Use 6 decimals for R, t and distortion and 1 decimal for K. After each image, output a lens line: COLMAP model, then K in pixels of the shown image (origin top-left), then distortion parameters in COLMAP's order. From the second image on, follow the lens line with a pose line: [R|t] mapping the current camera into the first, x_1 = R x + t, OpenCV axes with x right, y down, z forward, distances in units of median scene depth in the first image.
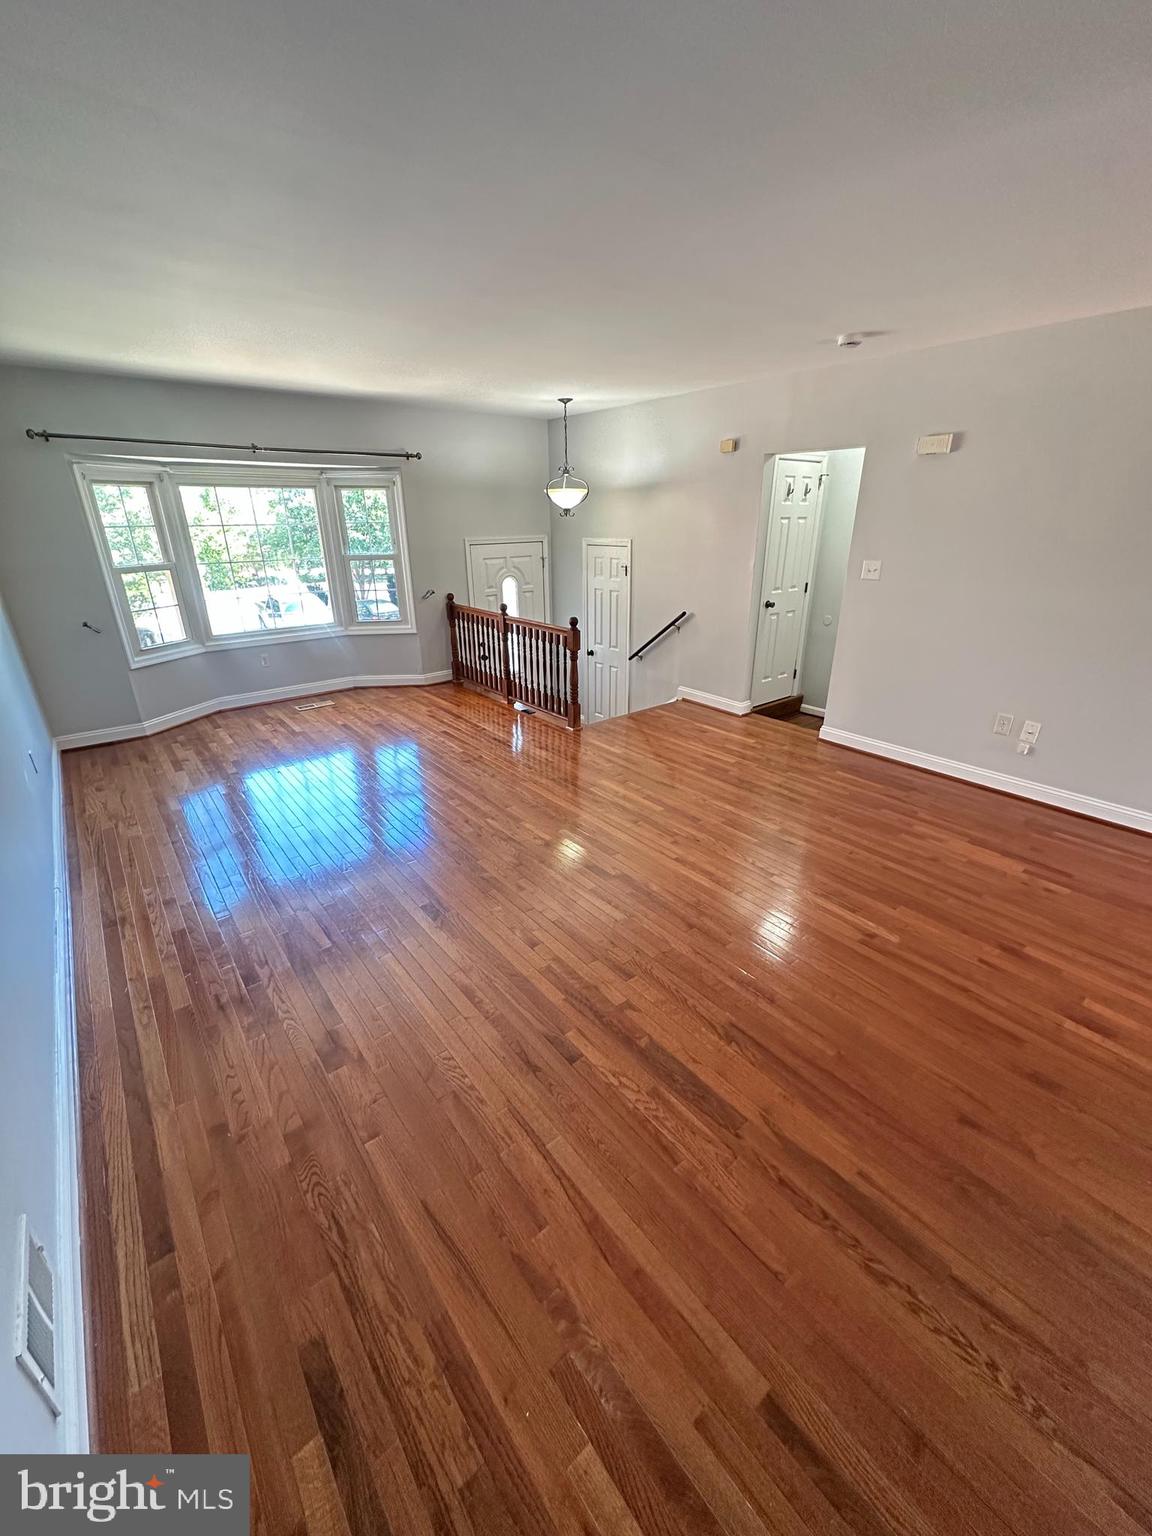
lens RADIAL K [[615.3, 0, 576.3], [0, 615.3, 766.6], [0, 0, 1]] dist [-0.002025, 0.000482]
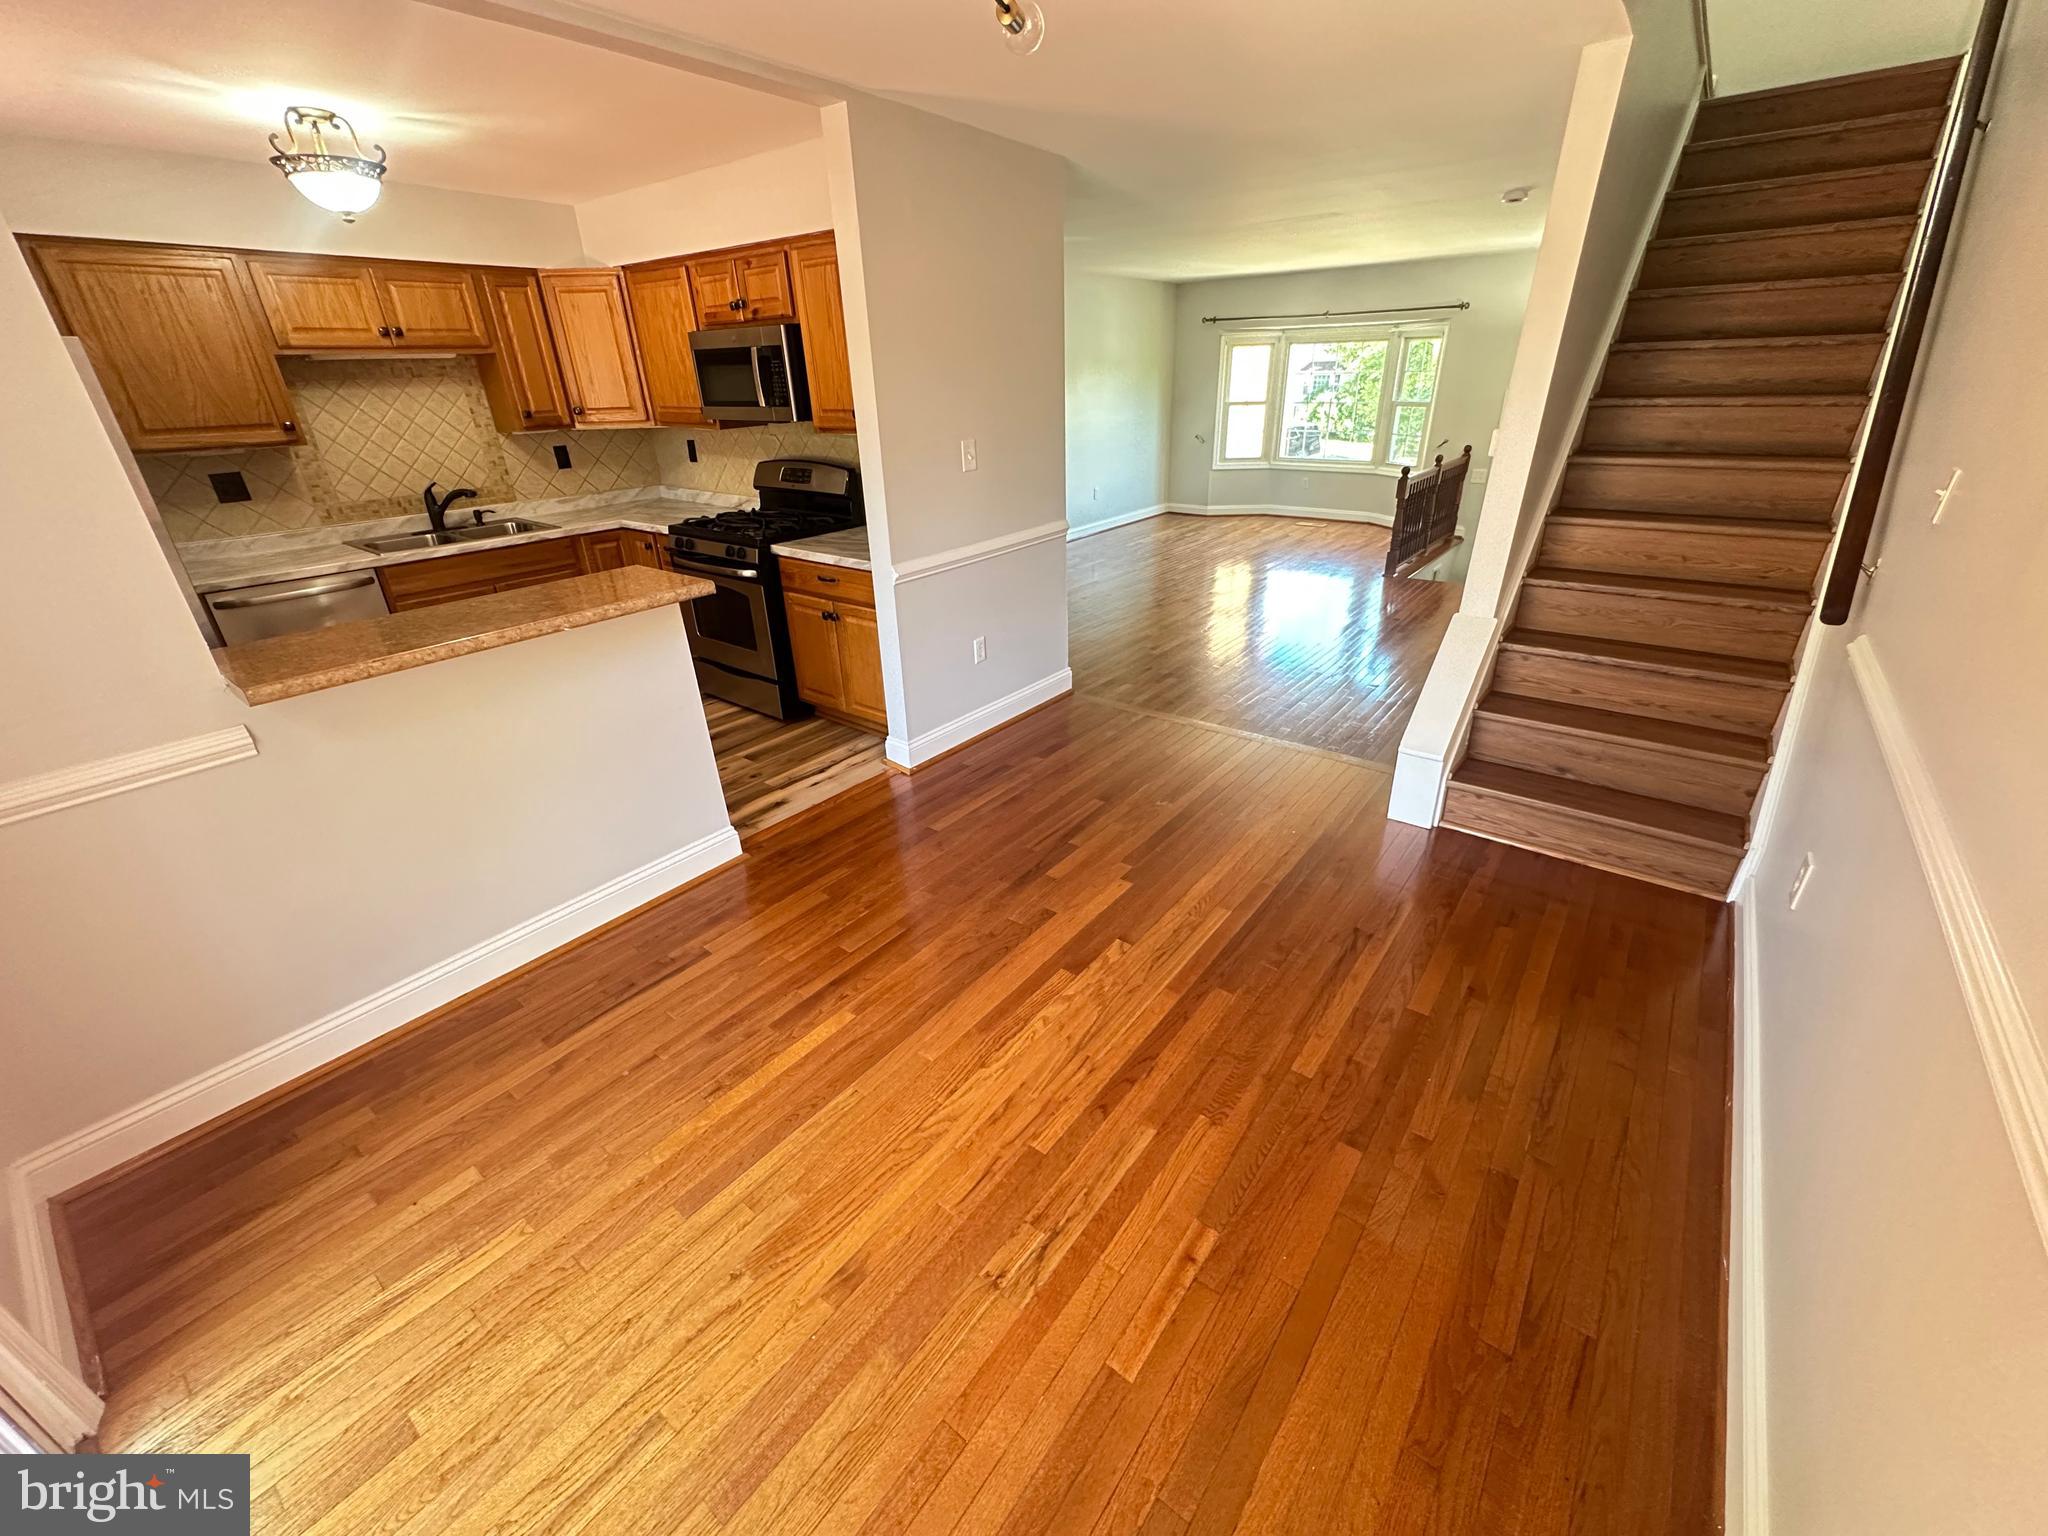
lens RADIAL K [[820.4, 0, 1020.9], [0, 820.4, 768.4], [0, 0, 1]] dist [-0.002025, 0.000482]
pose [[0.228695, 0.430537, -0.873119, 1.248934], [-0.344037, 0.874757, 0.341232, -0.035131], [0.910680, 0.222347, 0.348173, -0.000858]]
